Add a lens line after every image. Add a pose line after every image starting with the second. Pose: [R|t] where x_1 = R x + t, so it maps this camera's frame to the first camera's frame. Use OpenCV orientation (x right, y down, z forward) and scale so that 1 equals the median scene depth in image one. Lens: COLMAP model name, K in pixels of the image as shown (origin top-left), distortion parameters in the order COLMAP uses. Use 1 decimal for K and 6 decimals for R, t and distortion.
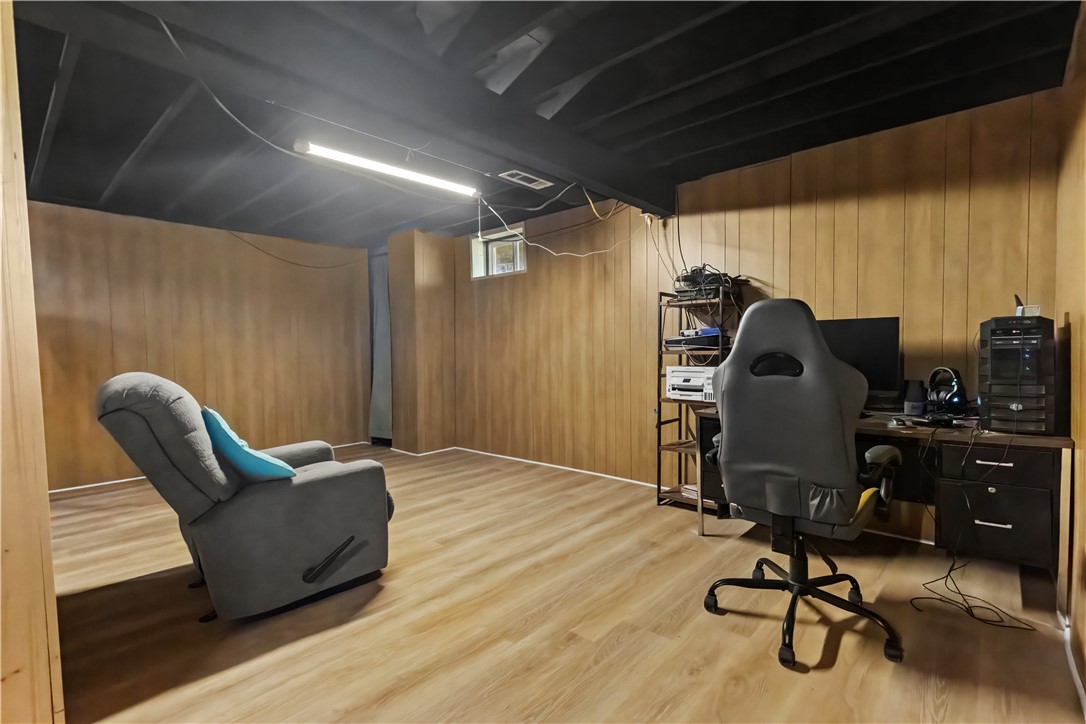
lens RADIAL K [[497.1, 0, 543.3], [0, 497.1, 364.4], [0, 0, 1]] dist [0.001141, 0.000015]
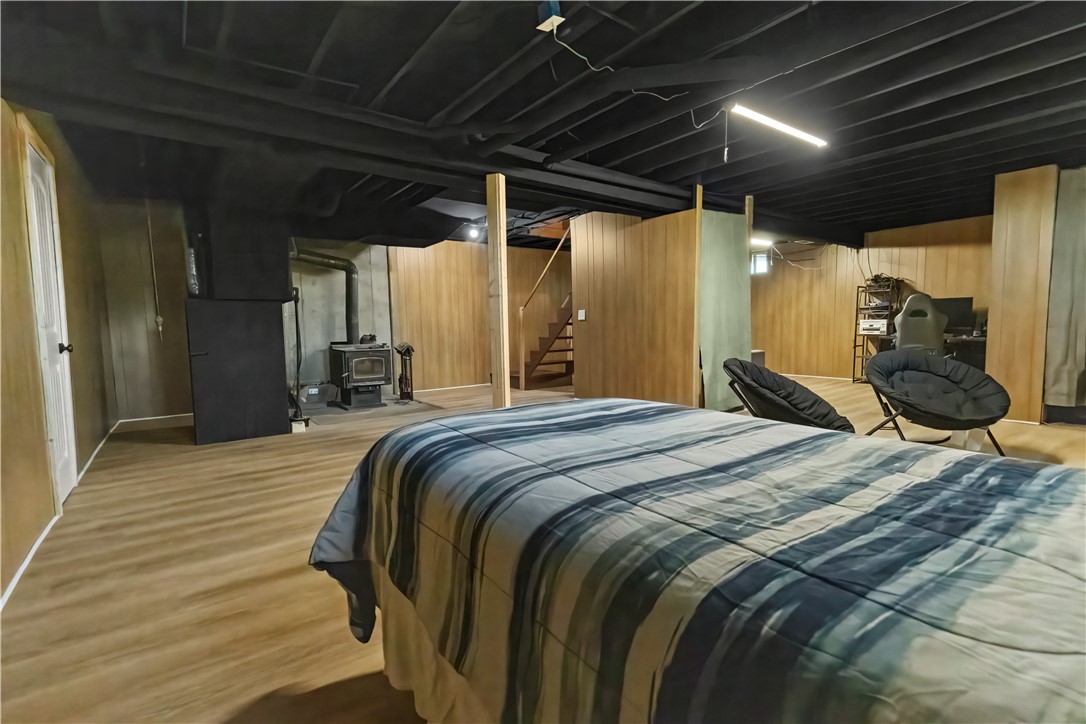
lens RADIAL K [[497.1, 0, 546.0], [0, 497.1, 362.8], [0, 0, 1]] dist [0.001141, 0.000015]
pose [[0.982323, 0.013093, -0.186738, -0.707460], [-0.003663, 0.998704, 0.050754, 0.087861], [0.187160, -0.049173, 0.981098, -1.435562]]
